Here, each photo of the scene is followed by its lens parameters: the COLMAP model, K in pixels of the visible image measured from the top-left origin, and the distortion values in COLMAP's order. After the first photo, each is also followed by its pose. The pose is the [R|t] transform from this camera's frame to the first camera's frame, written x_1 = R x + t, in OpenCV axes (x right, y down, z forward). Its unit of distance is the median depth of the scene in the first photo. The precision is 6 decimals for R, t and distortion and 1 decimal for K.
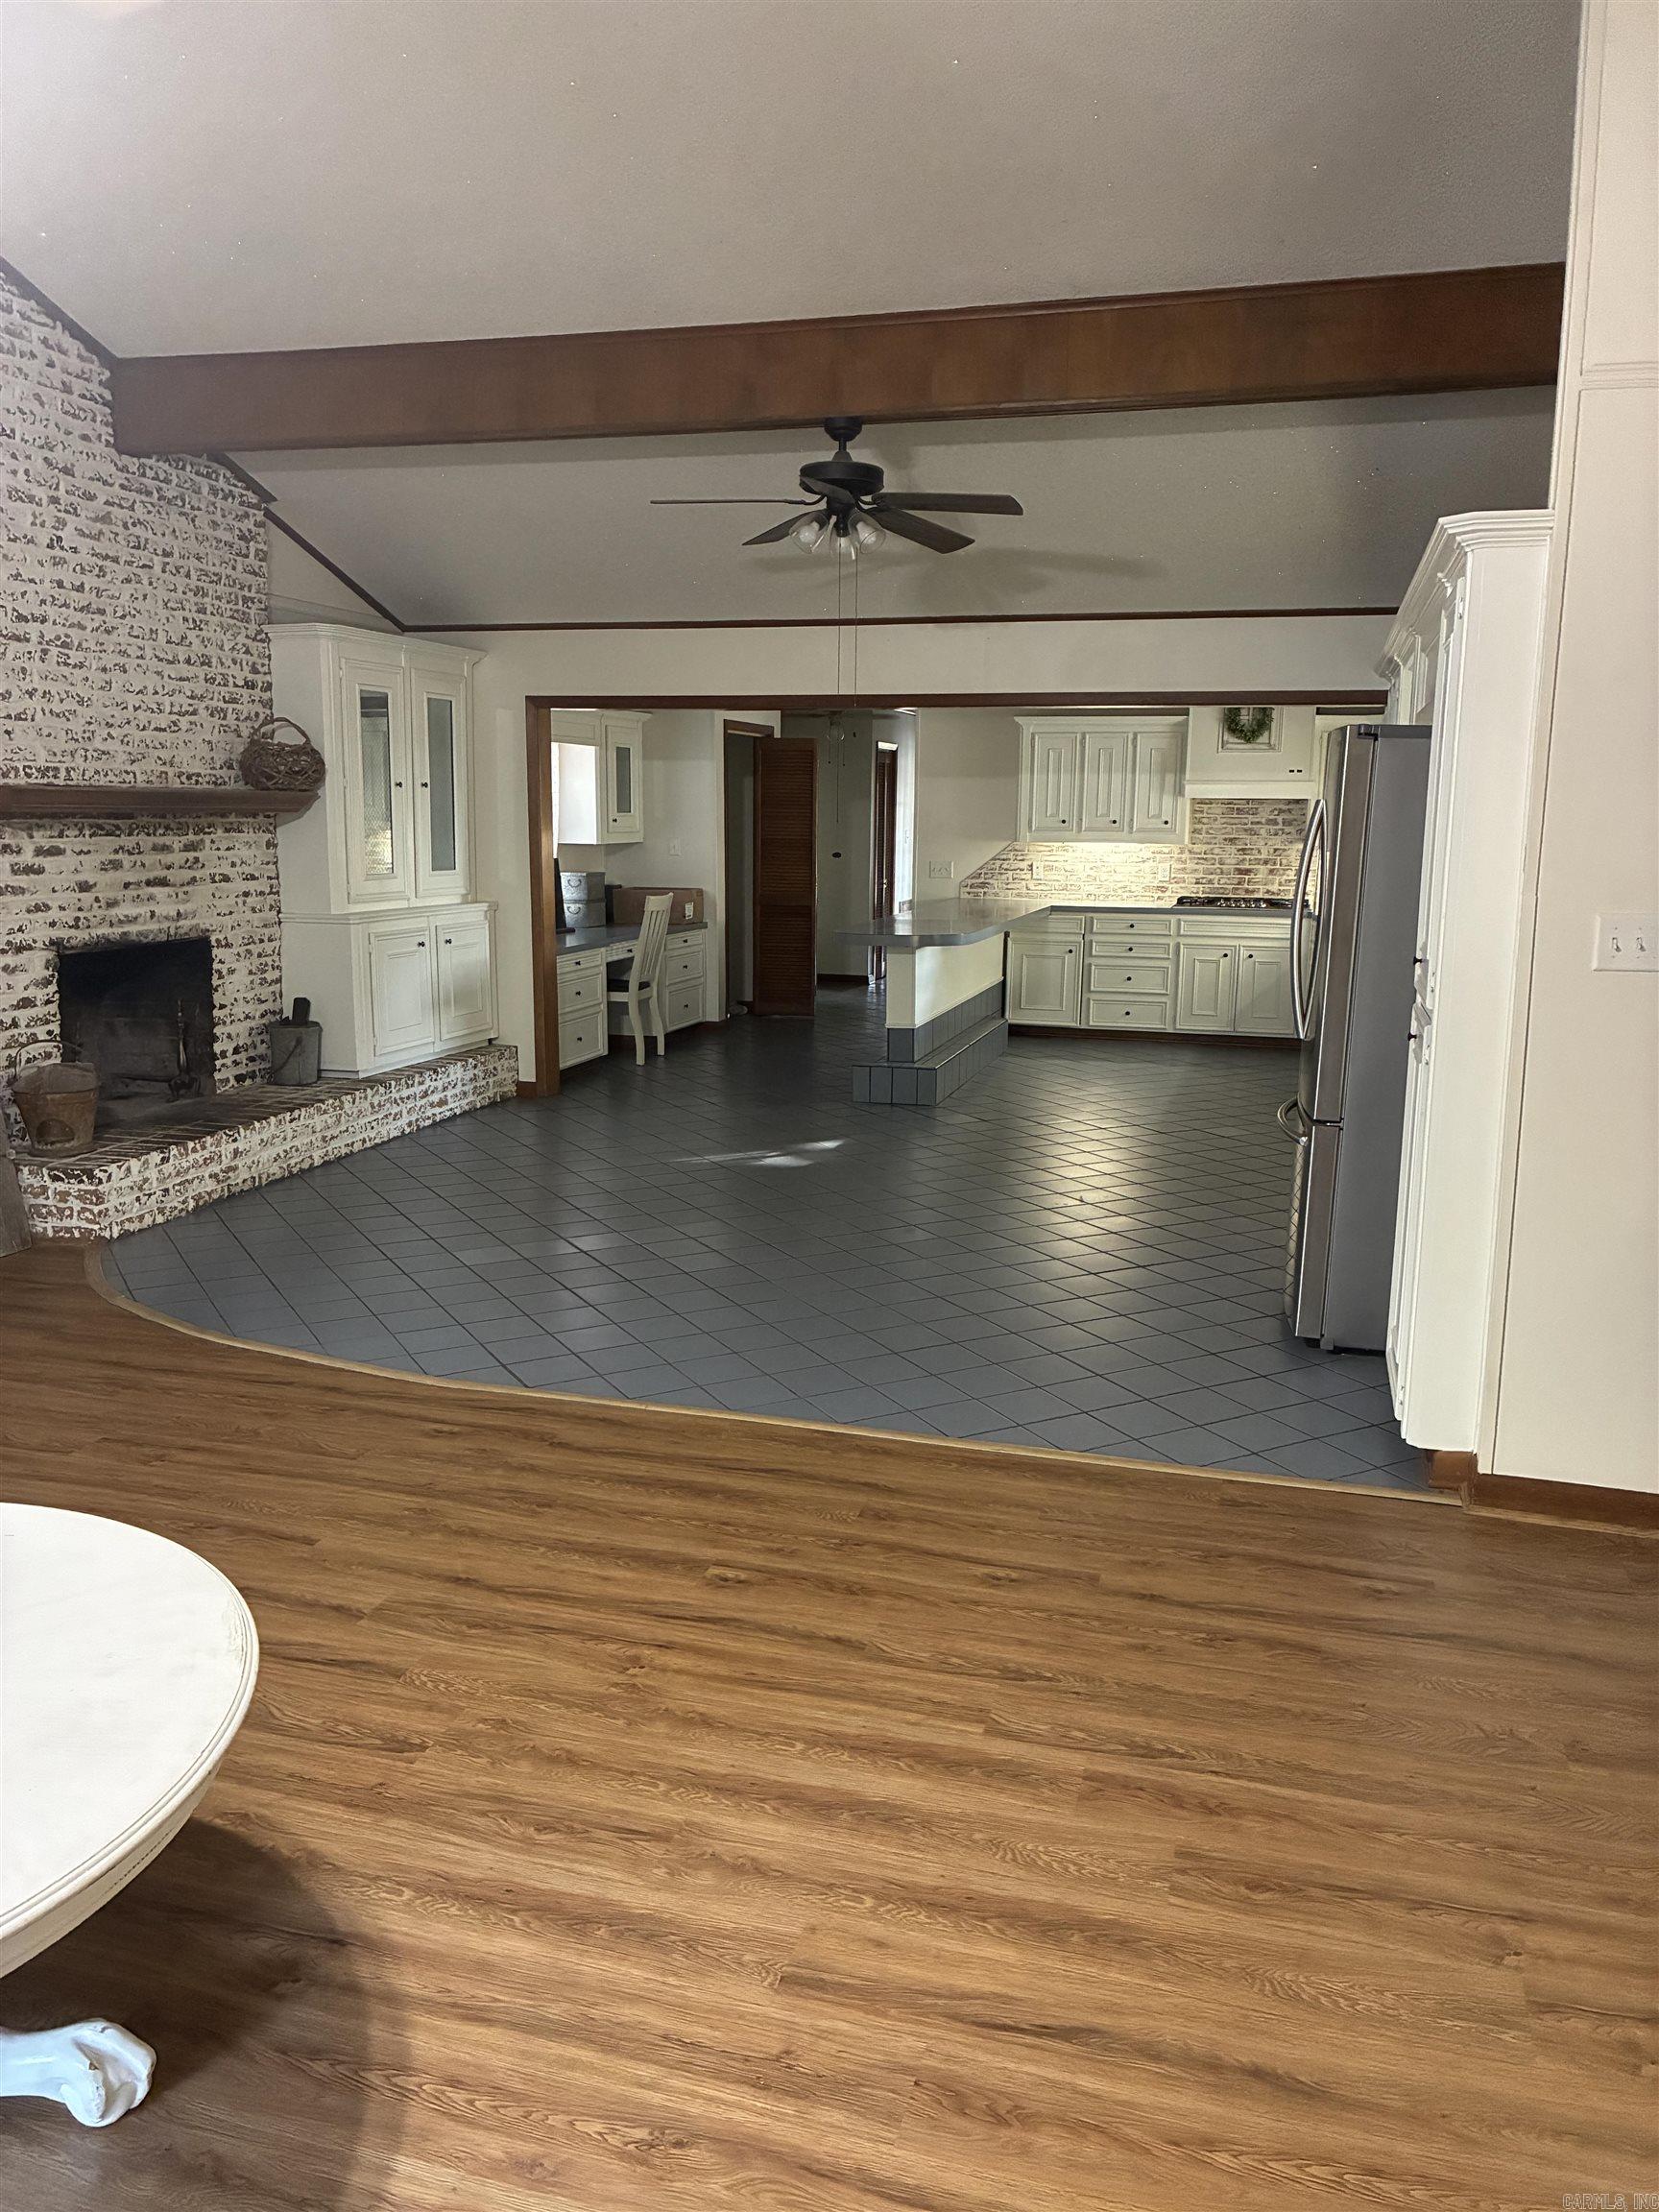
lens RADIAL K [[1681.9, 0, 836.8], [0, 1681.9, 1186.3], [0, 0, 1]] dist [0.041323, -0.019888]
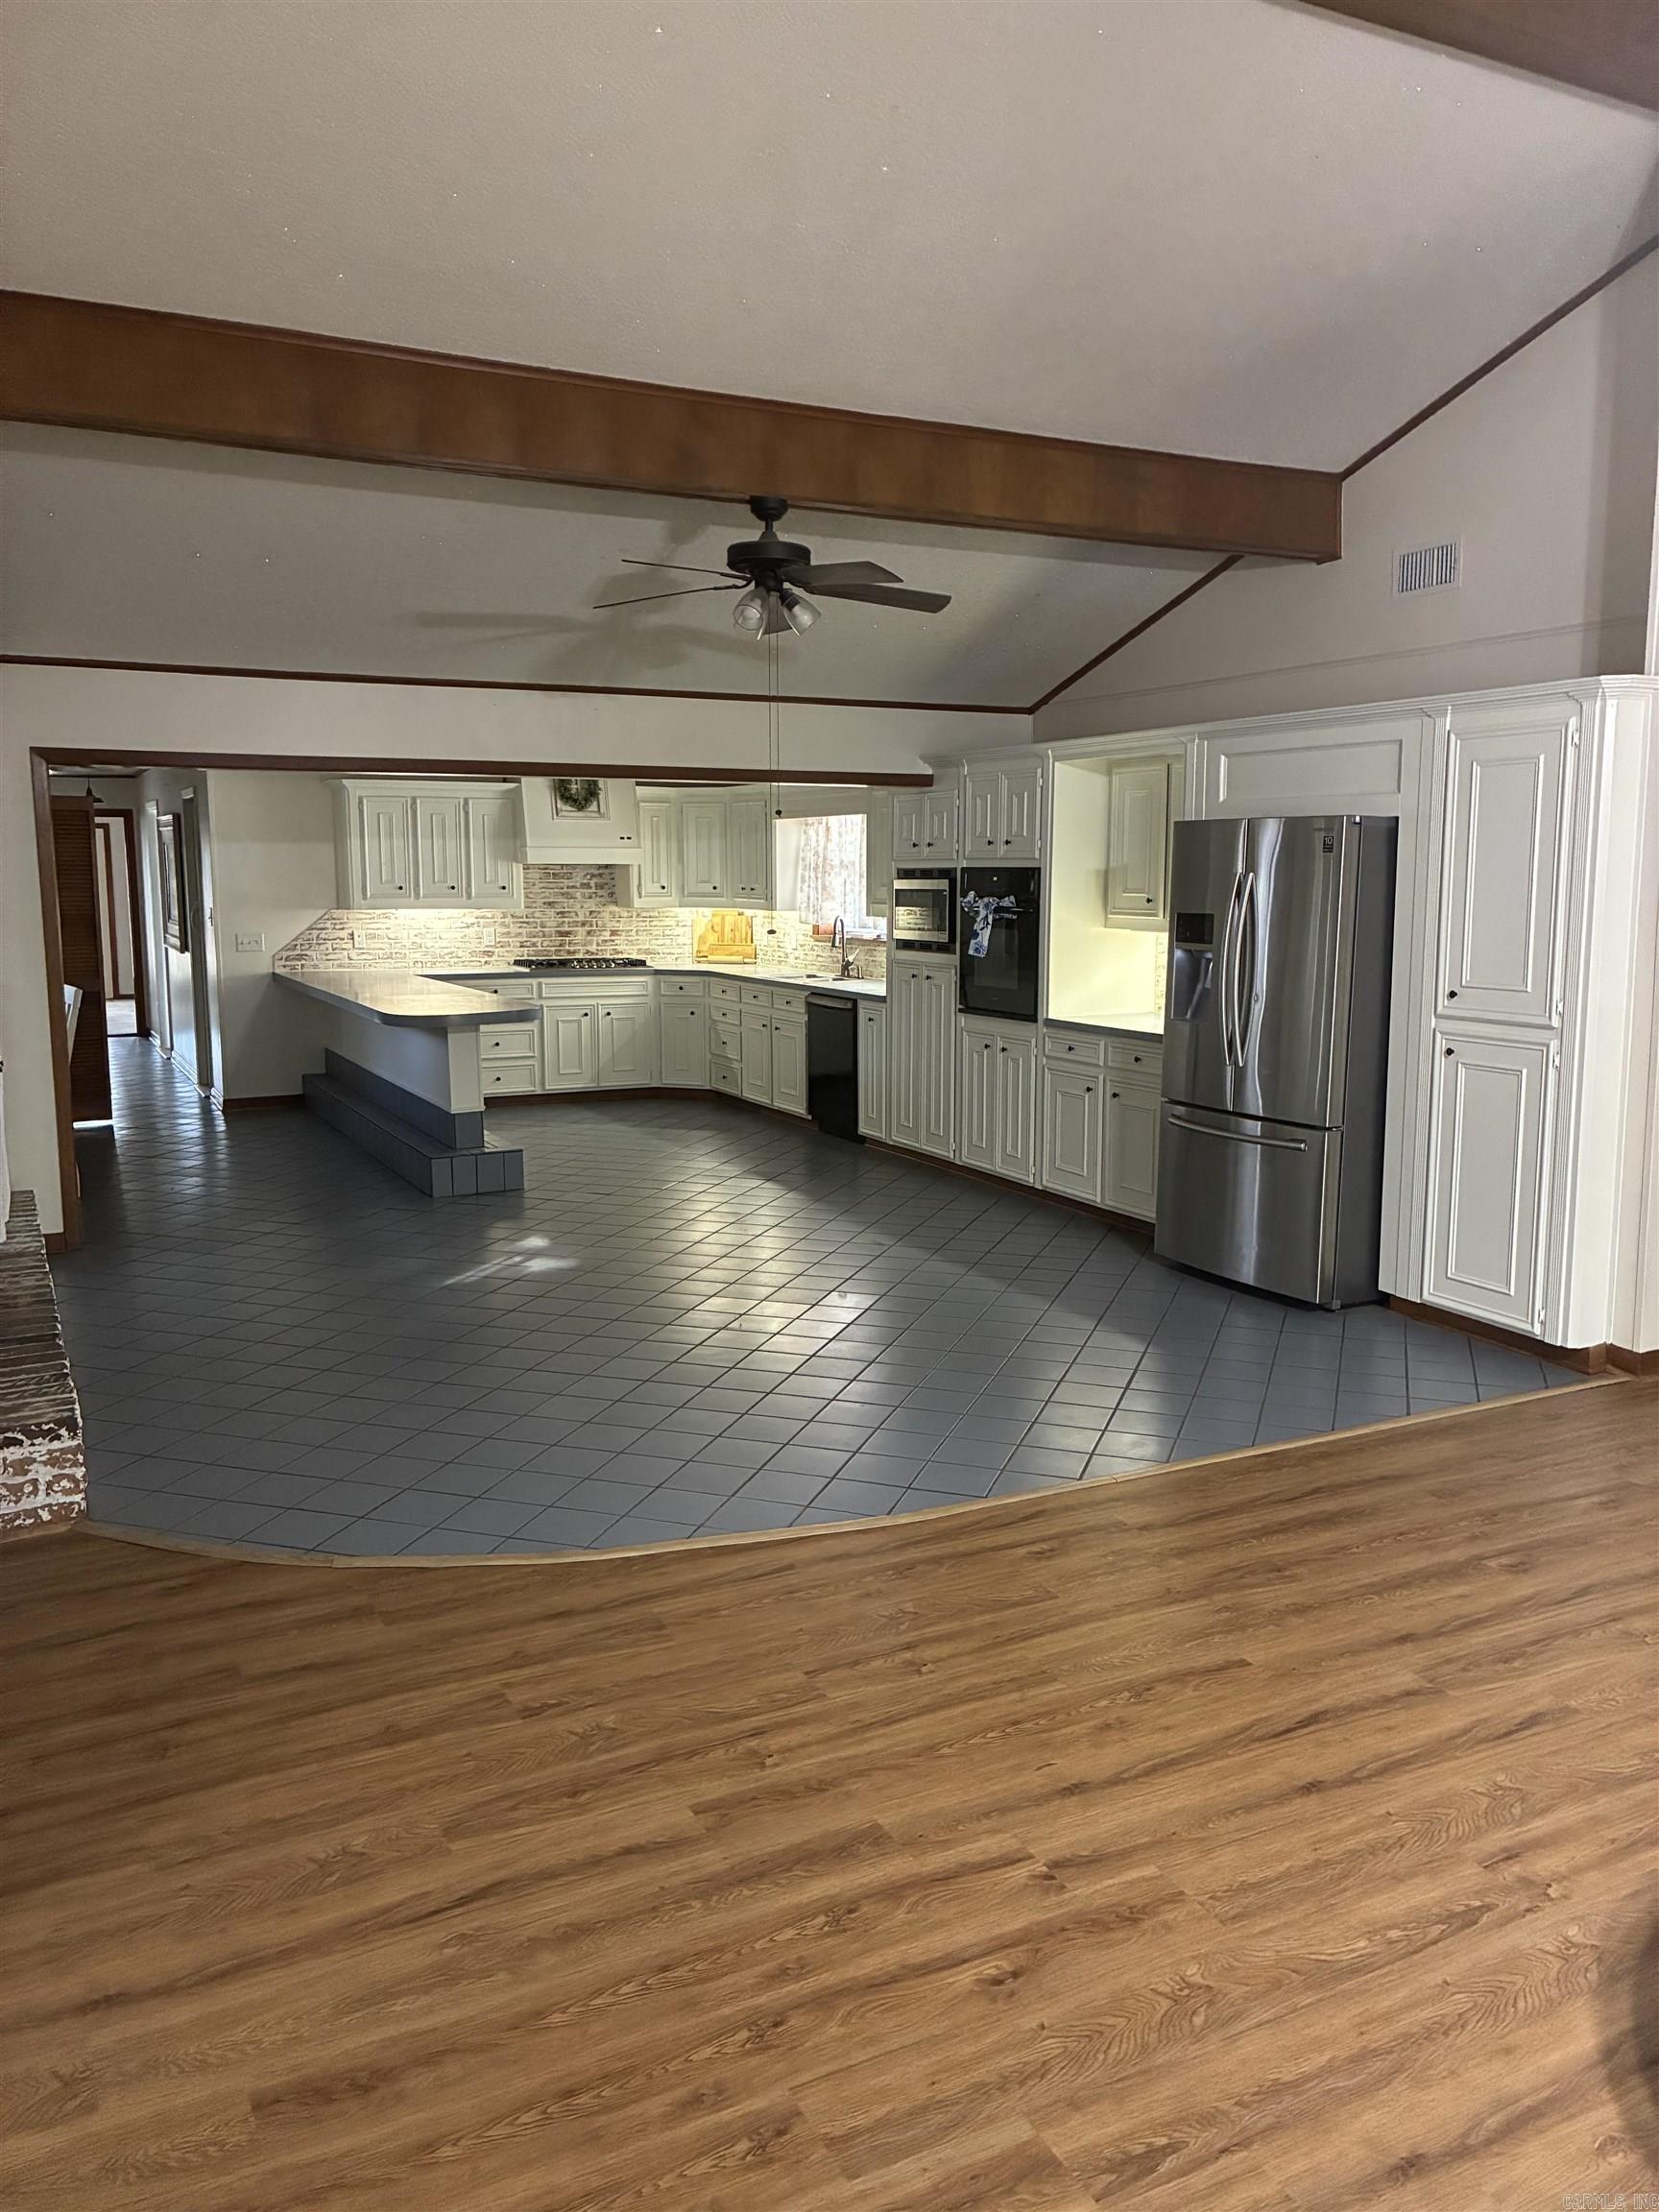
lens RADIAL K [[1681.9, 0, 847.7], [0, 1681.9, 1181.6], [0, 0, 1]] dist [0.041323, -0.019888]
pose [[0.722861, -0.137104, 0.677255, -0.688197], [0.158791, 0.986847, 0.030294, -0.078371], [-0.672501, 0.085644, 0.735124, 0.268138]]
